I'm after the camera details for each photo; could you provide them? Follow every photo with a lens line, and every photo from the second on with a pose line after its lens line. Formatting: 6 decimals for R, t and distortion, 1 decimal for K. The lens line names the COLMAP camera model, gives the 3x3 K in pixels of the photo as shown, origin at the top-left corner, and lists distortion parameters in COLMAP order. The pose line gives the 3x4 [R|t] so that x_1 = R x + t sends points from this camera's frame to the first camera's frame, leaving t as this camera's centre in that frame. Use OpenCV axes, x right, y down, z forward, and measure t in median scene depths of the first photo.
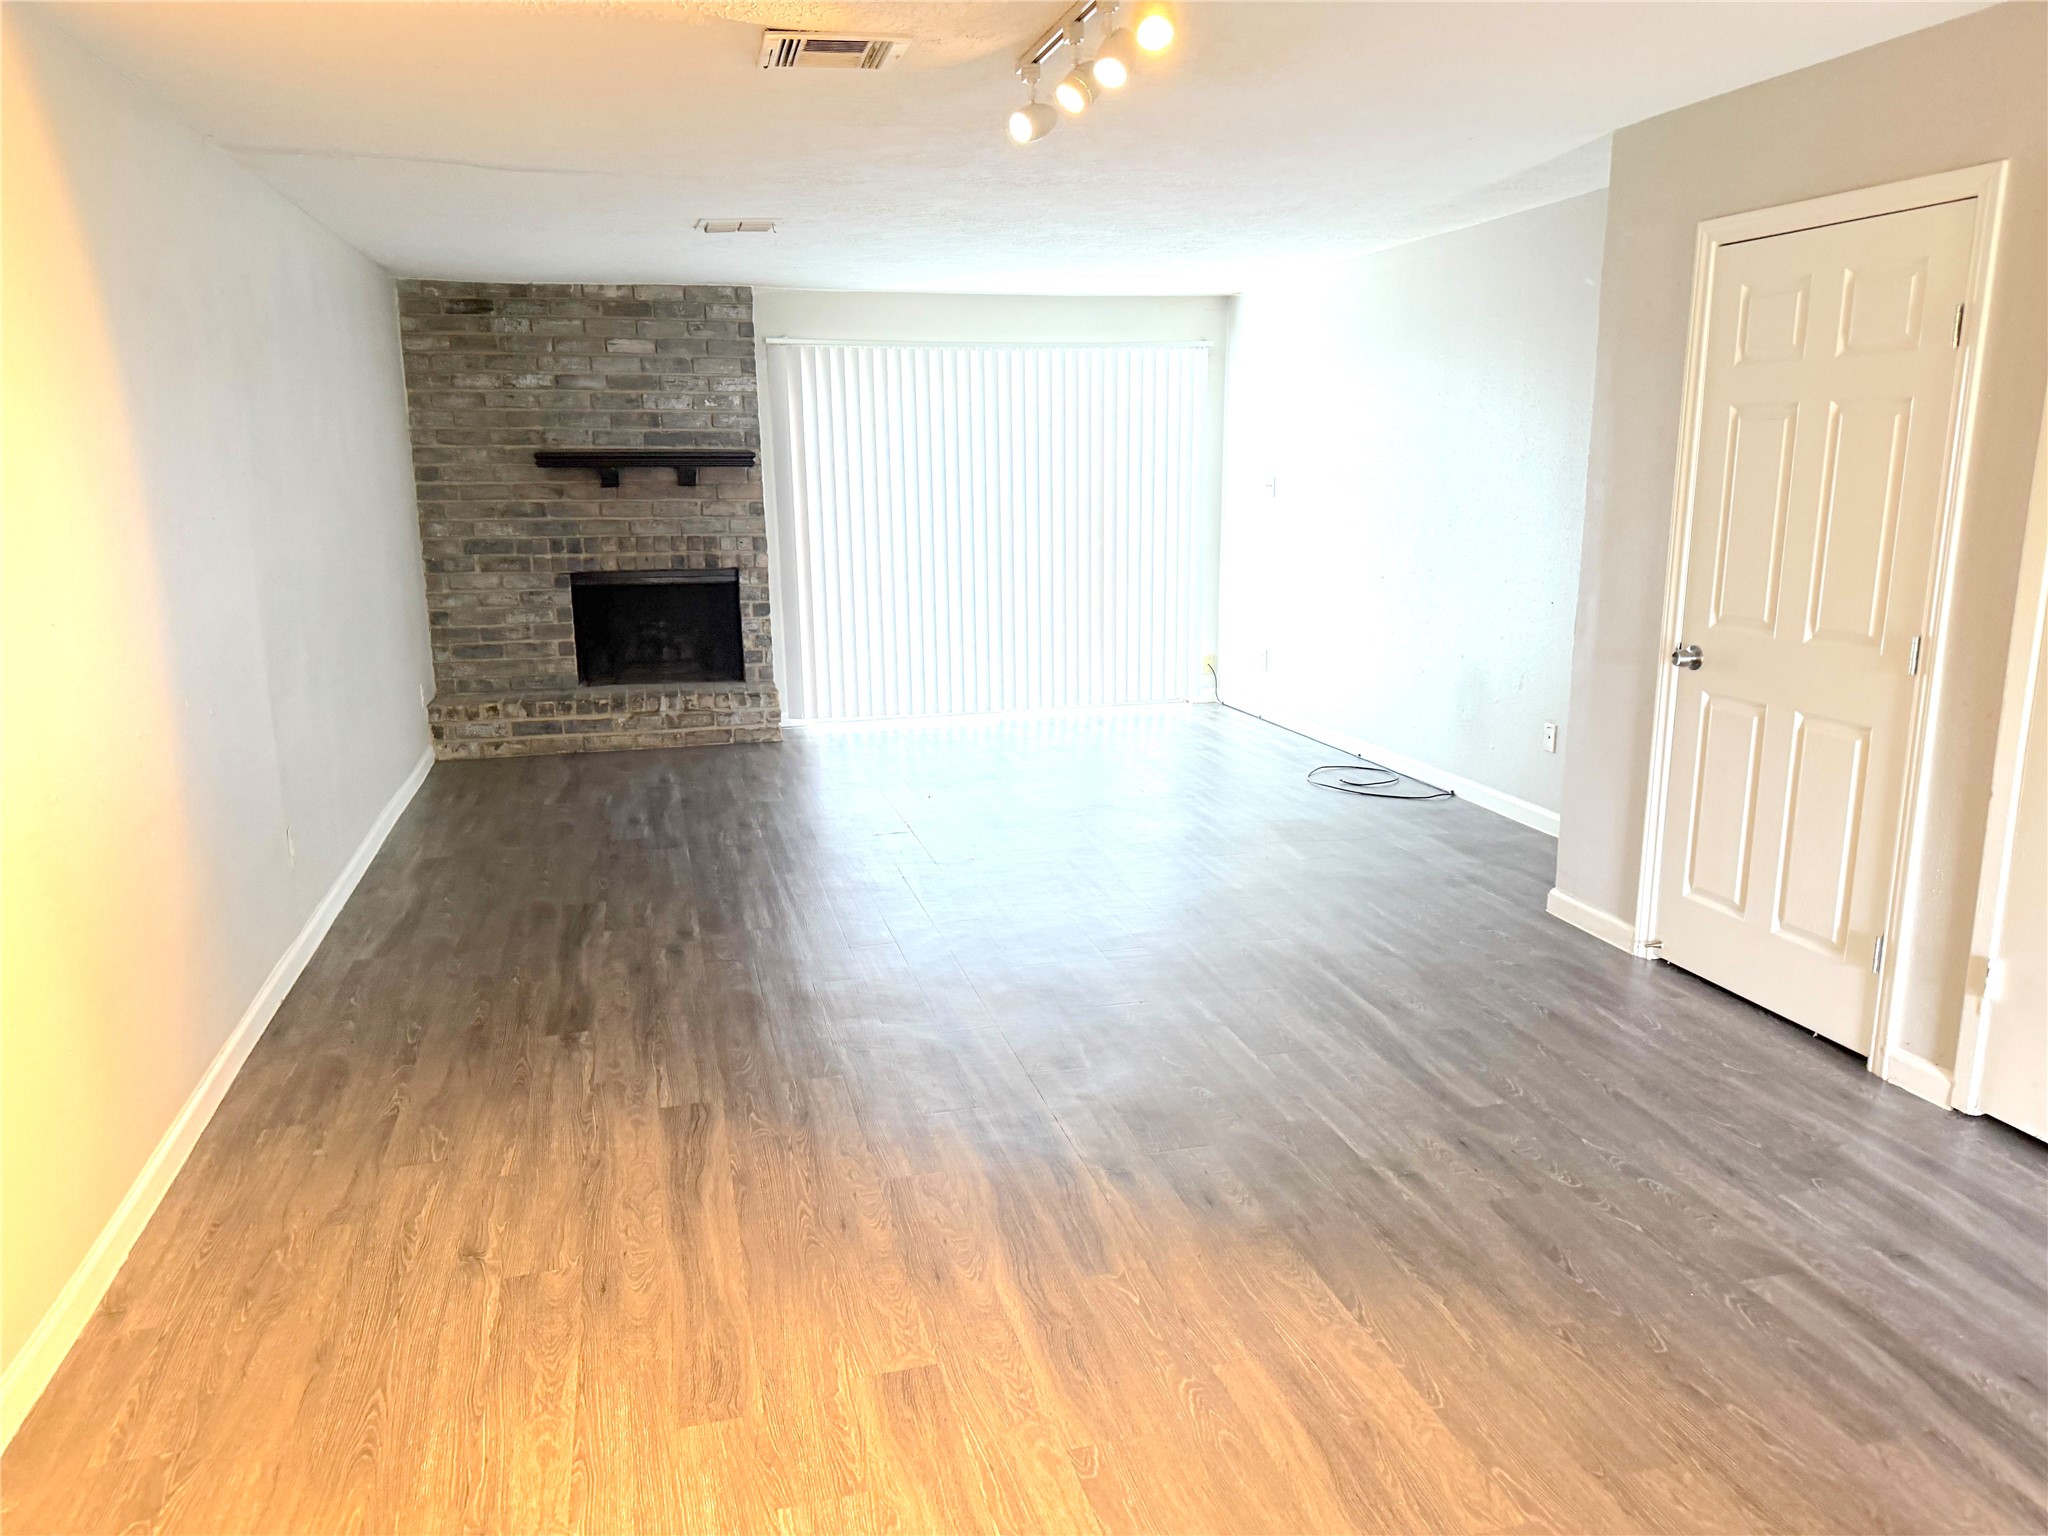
lens RADIAL K [[1399.4, 0, 1024.0], [0, 1399.4, 768.0], [0, 0, 1]] dist [0.084153, -0.104001]
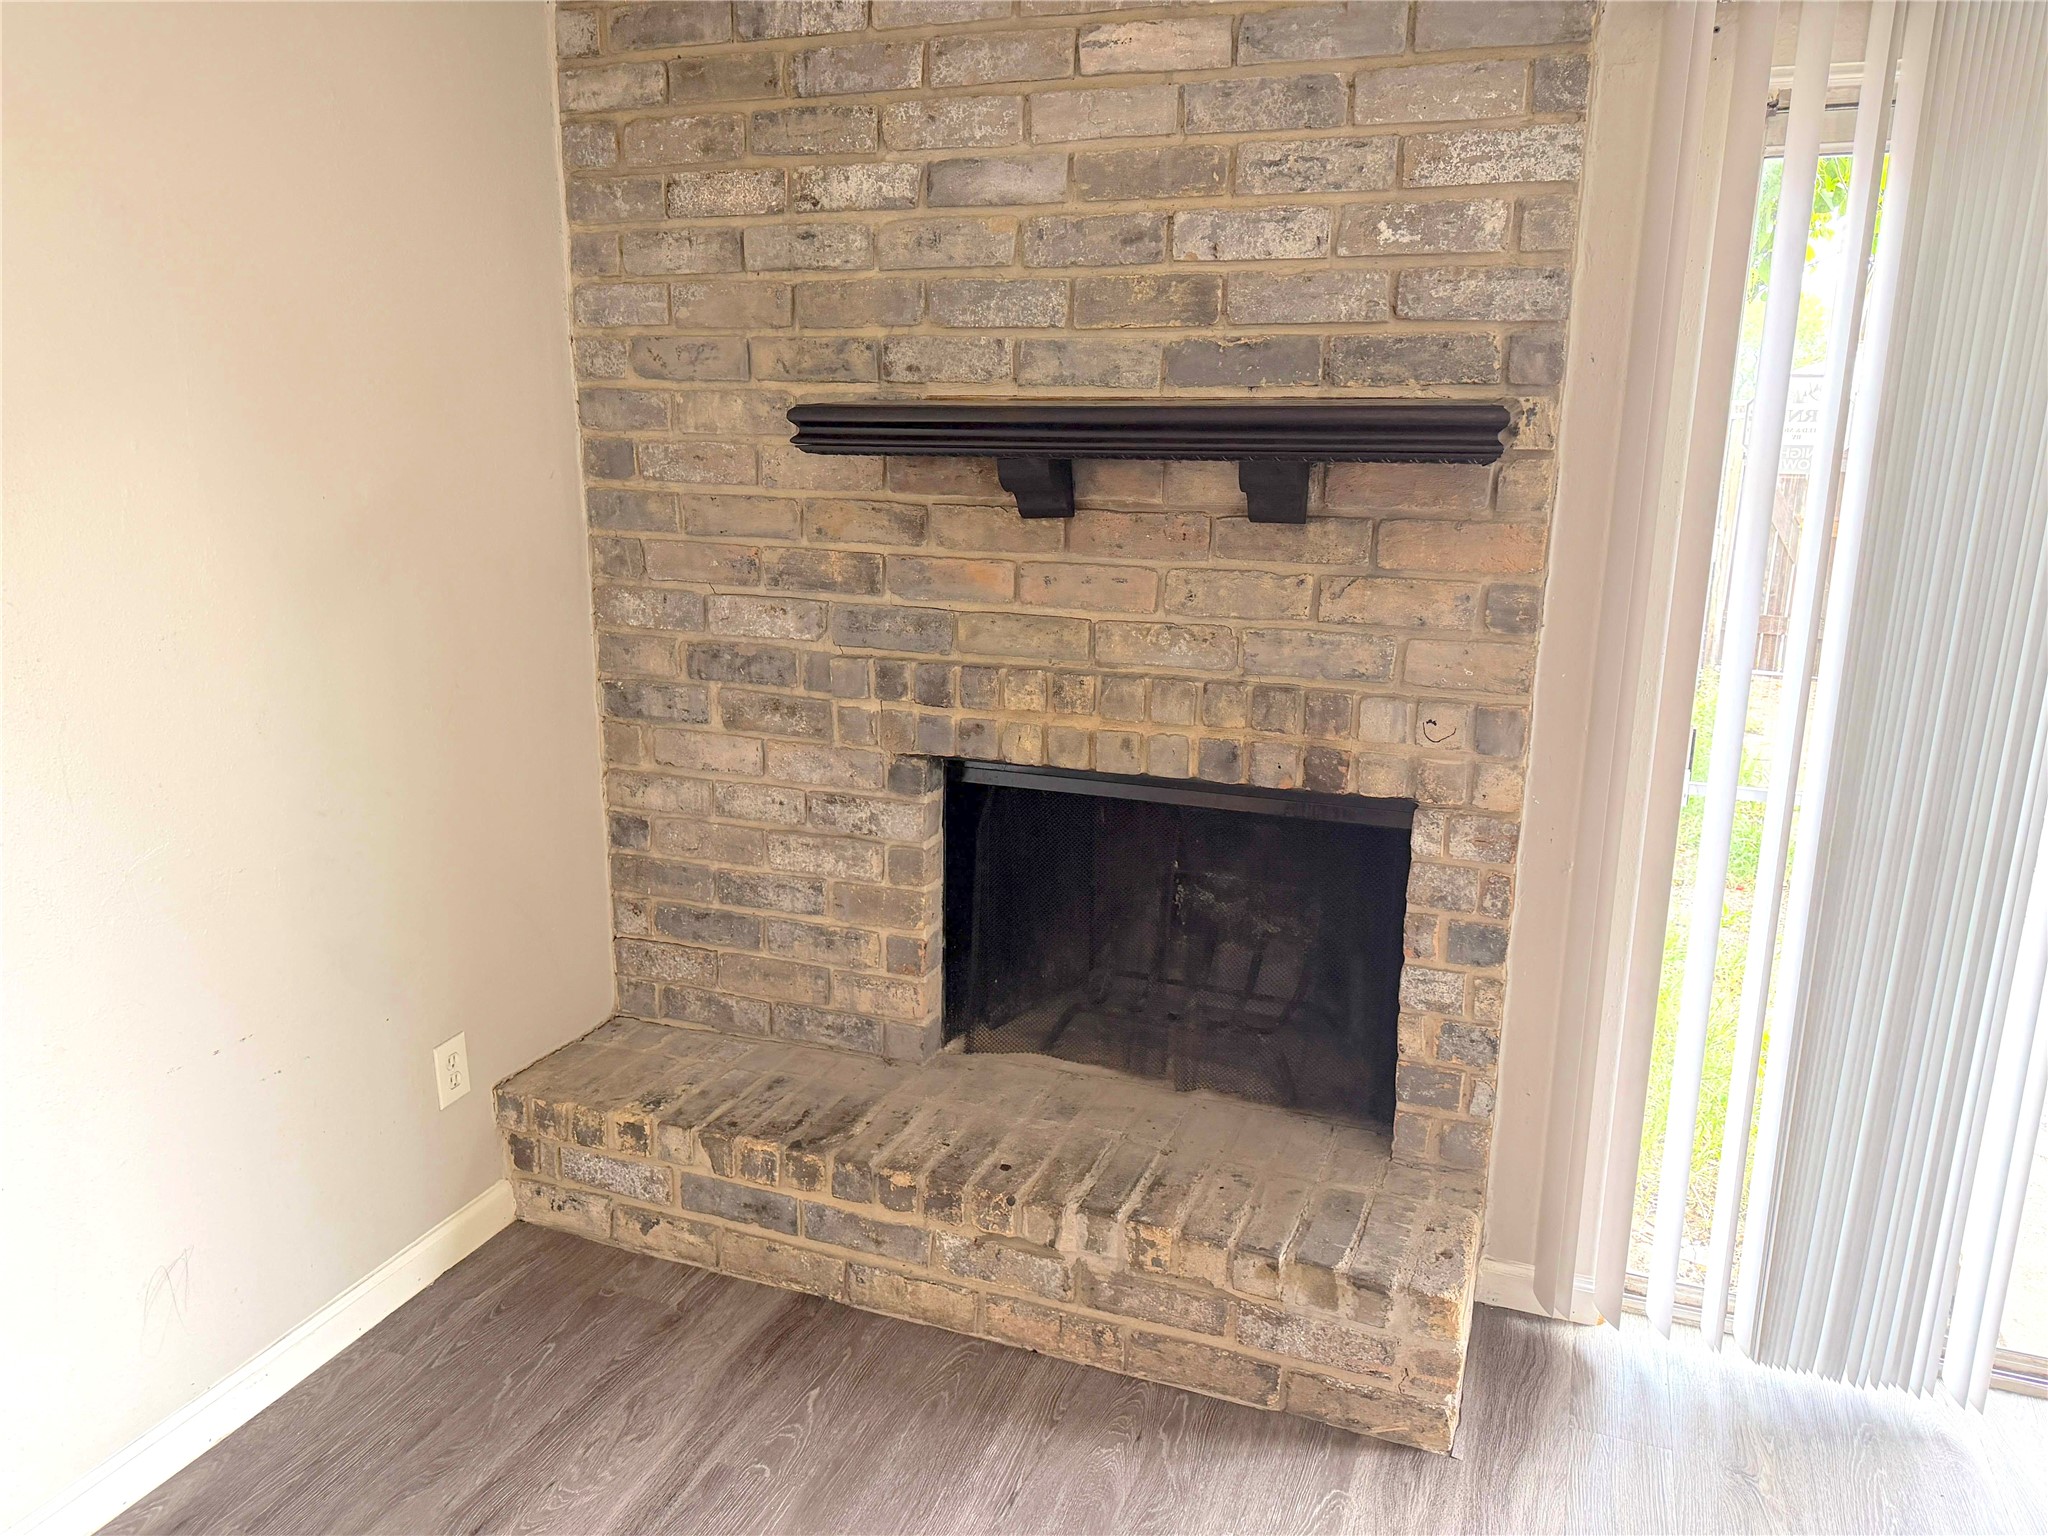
lens RADIAL K [[1468.9, 0, 1024.0], [0, 1468.9, 768.0], [0, 0, 1]] dist [0.208922, -0.354615]
pose [[0.797155, 0.159600, -0.582299, -0.090591], [-0.142166, 0.986930, 0.075882, -0.167946], [0.586799, 0.022293, 0.809426, 0.726718]]
